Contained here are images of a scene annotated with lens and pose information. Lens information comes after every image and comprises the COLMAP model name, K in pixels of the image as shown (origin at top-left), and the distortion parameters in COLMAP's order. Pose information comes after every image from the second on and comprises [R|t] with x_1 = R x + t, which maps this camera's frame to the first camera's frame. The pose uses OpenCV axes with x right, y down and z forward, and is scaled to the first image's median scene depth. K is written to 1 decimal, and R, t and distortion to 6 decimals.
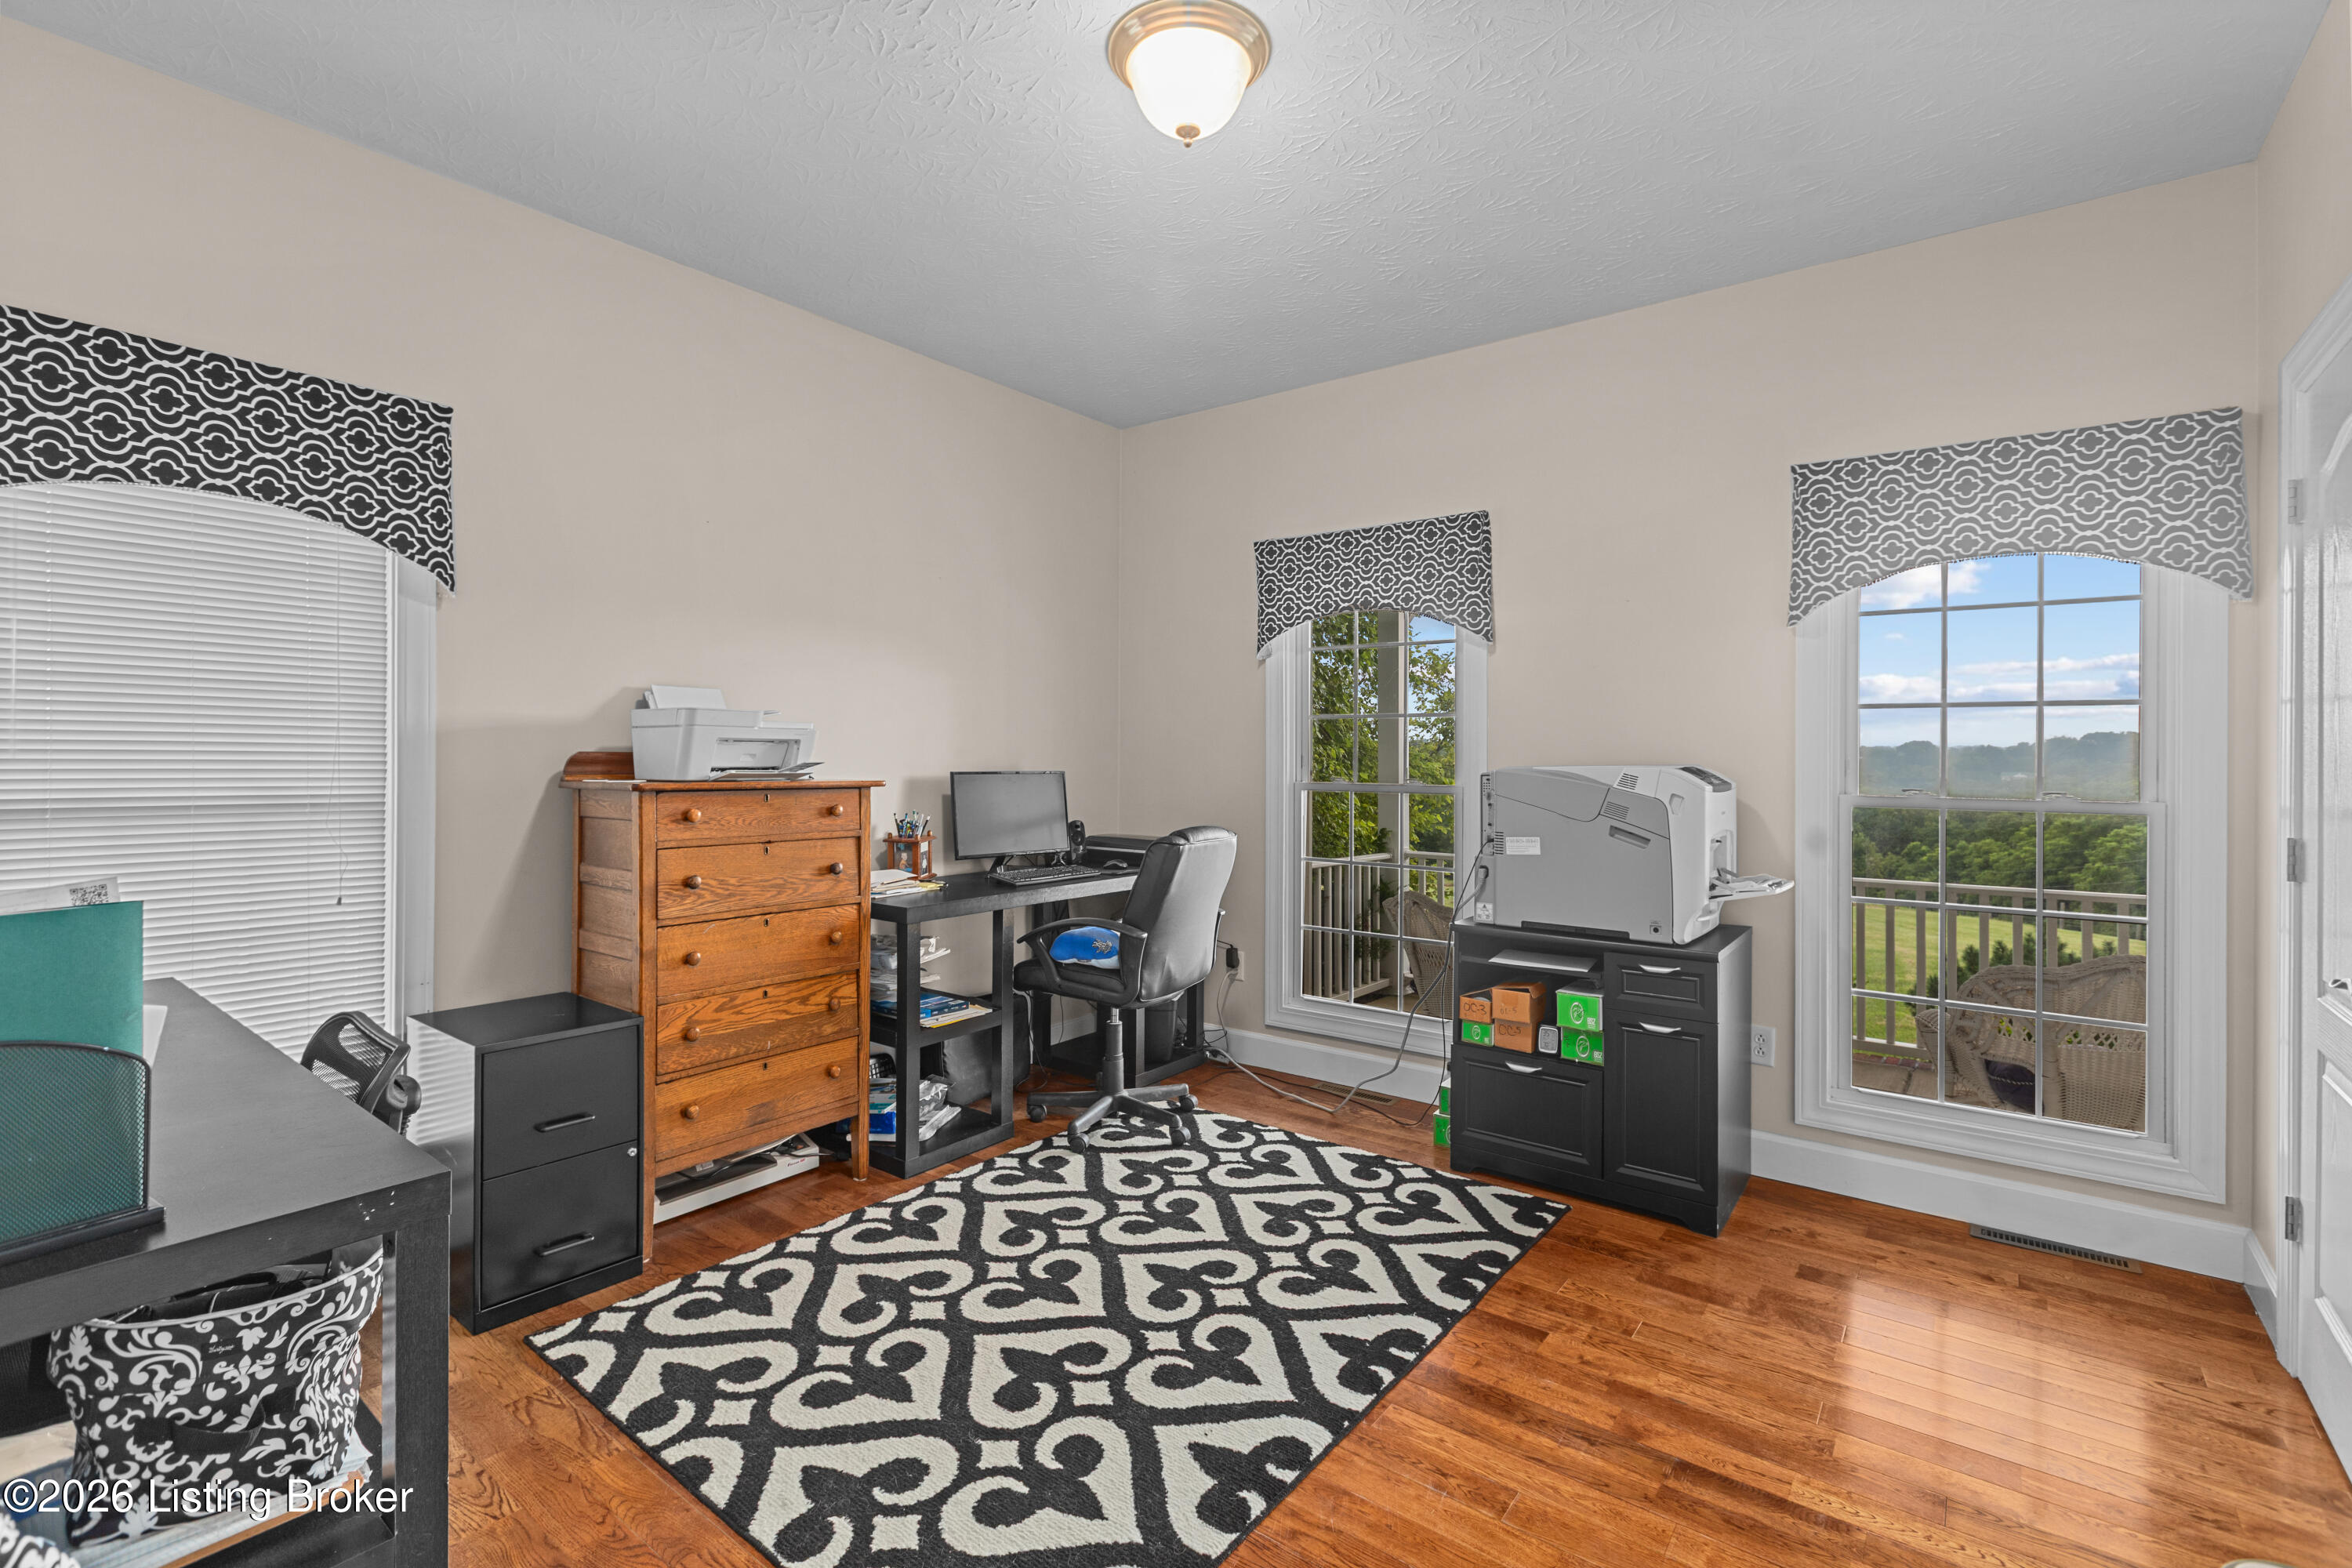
lens RADIAL K [[1054.6, 0, 1156.1], [0, 1054.6, 755.1], [0, 0, 1]] dist [0.000612, 0.000216]
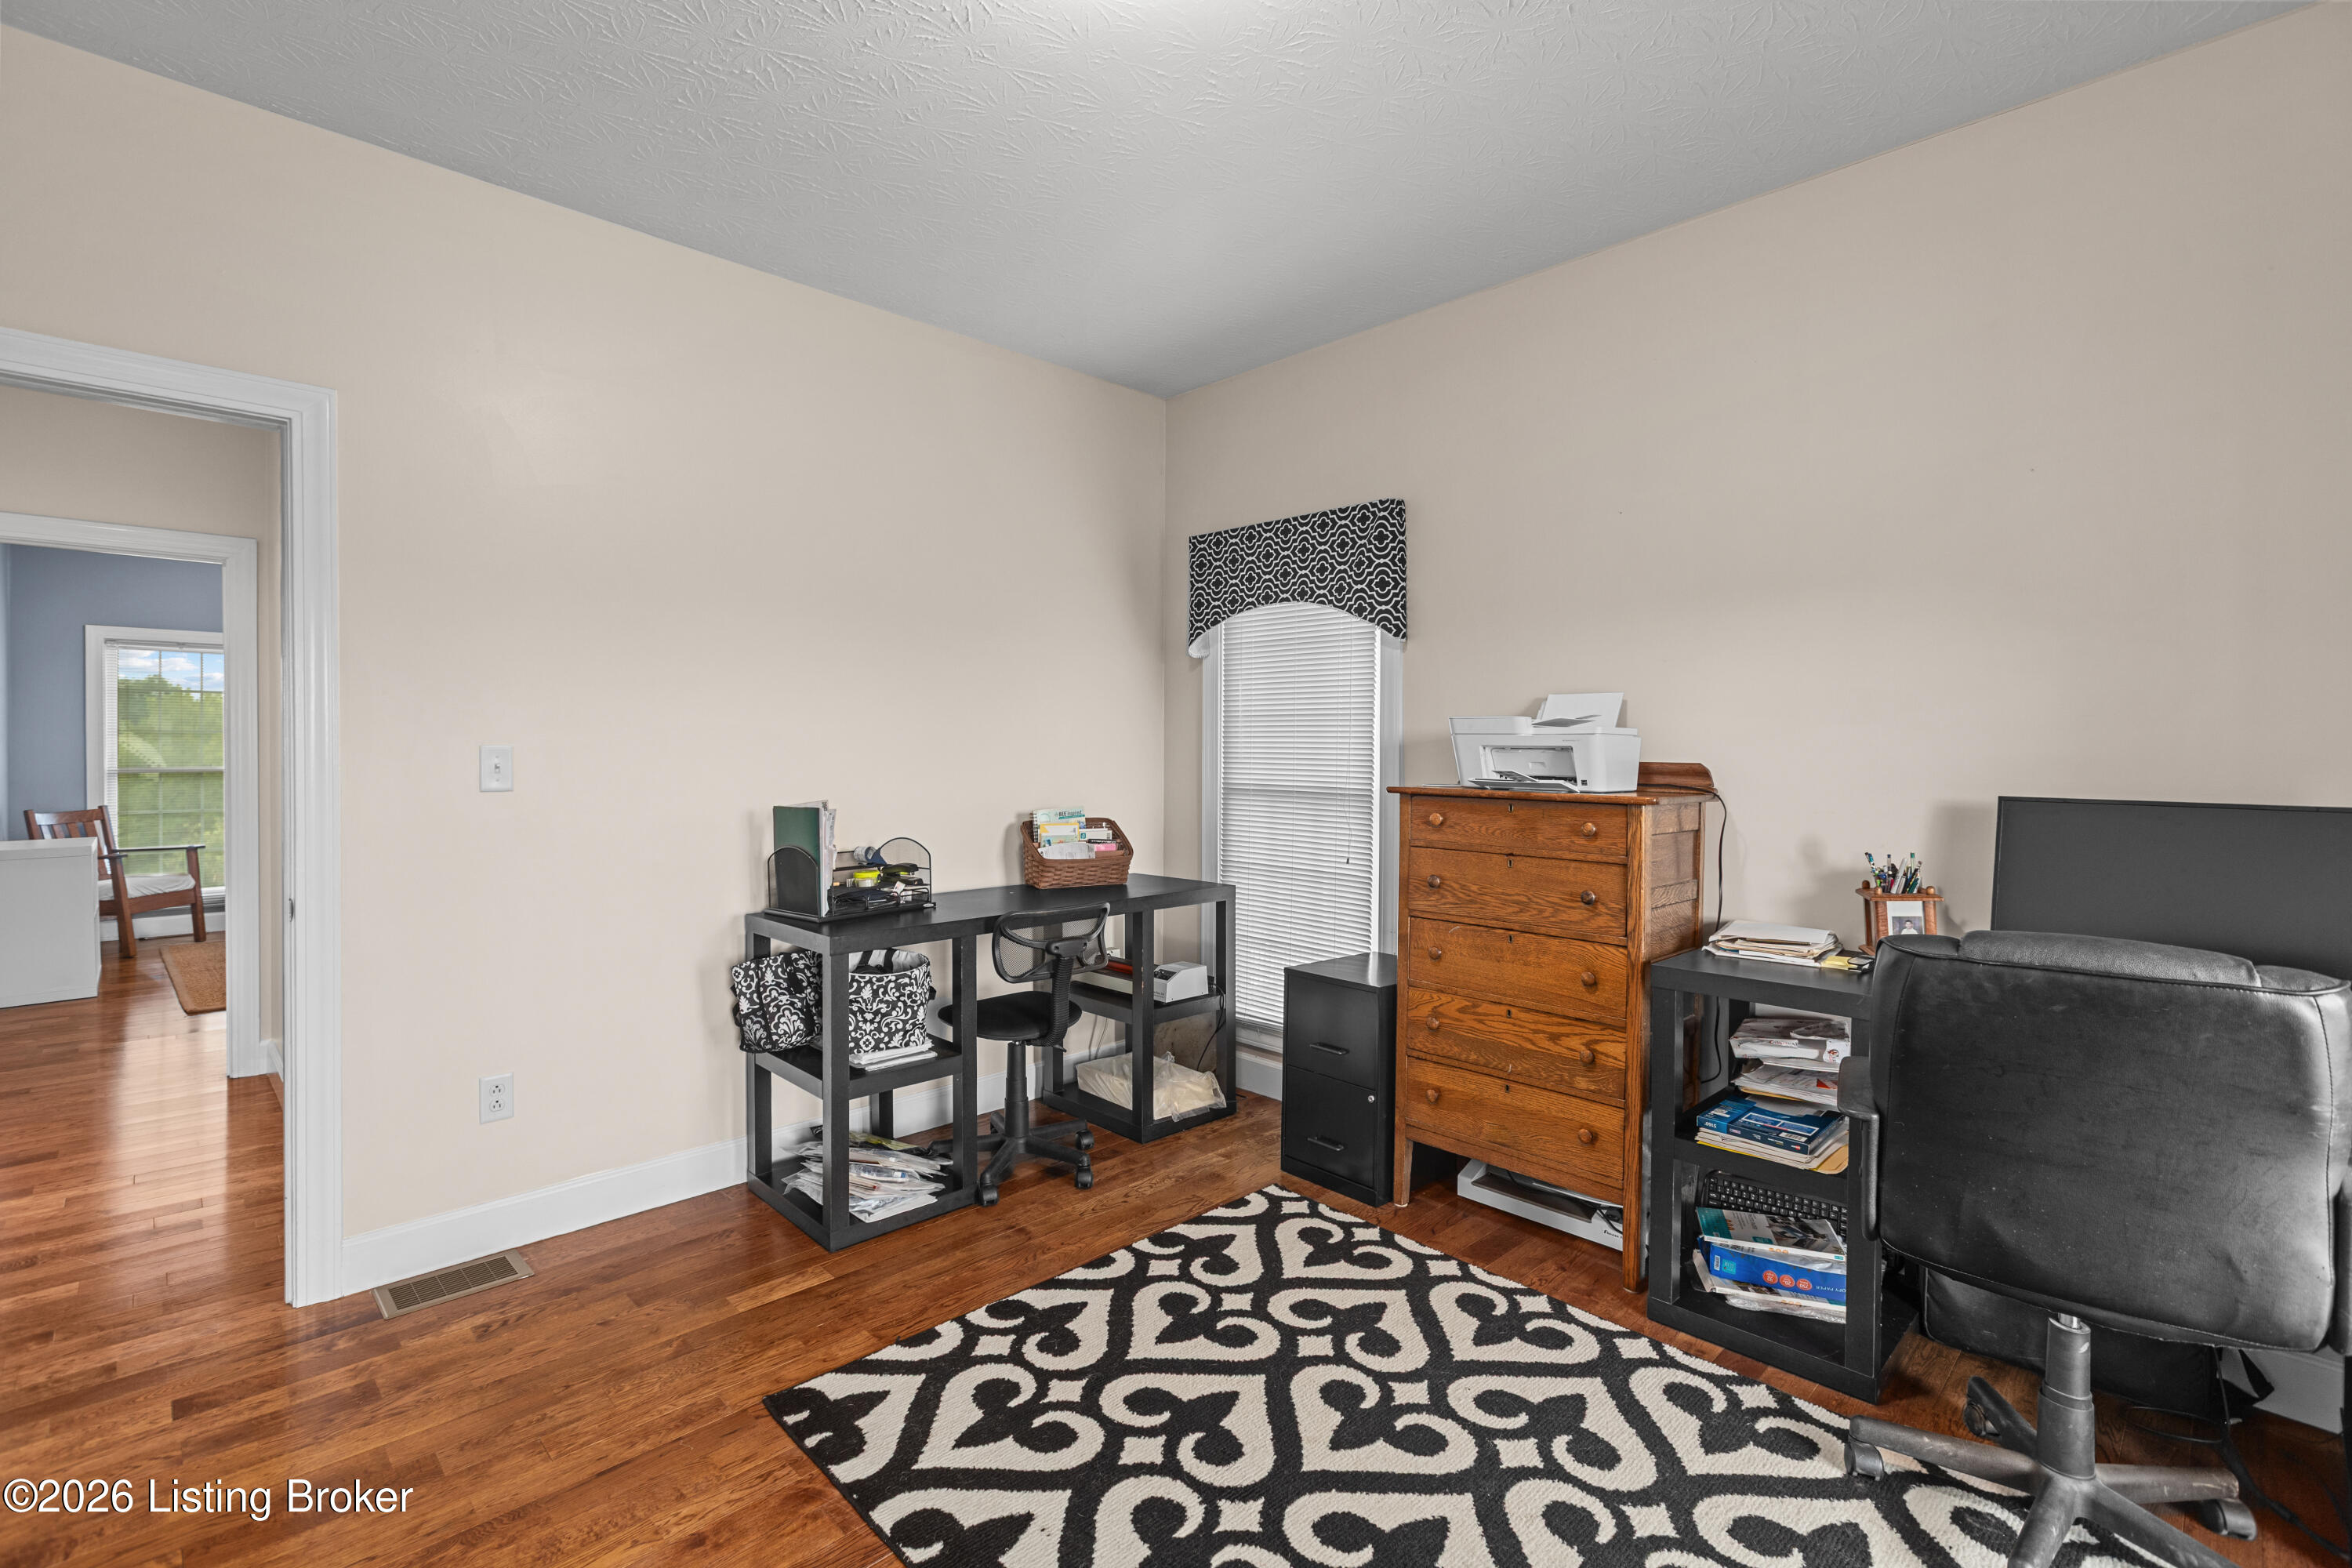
lens RADIAL K [[1054.6, 0, 1156.1], [0, 1054.6, 755.1], [0, 0, 1]] dist [0.000612, 0.000216]
pose [[-0.141711, 0.000916, -0.989908, 0.642625], [-0.002118, 0.999997, 0.001229, -0.008107], [0.989906, 0.002271, -0.141708, 0.849492]]
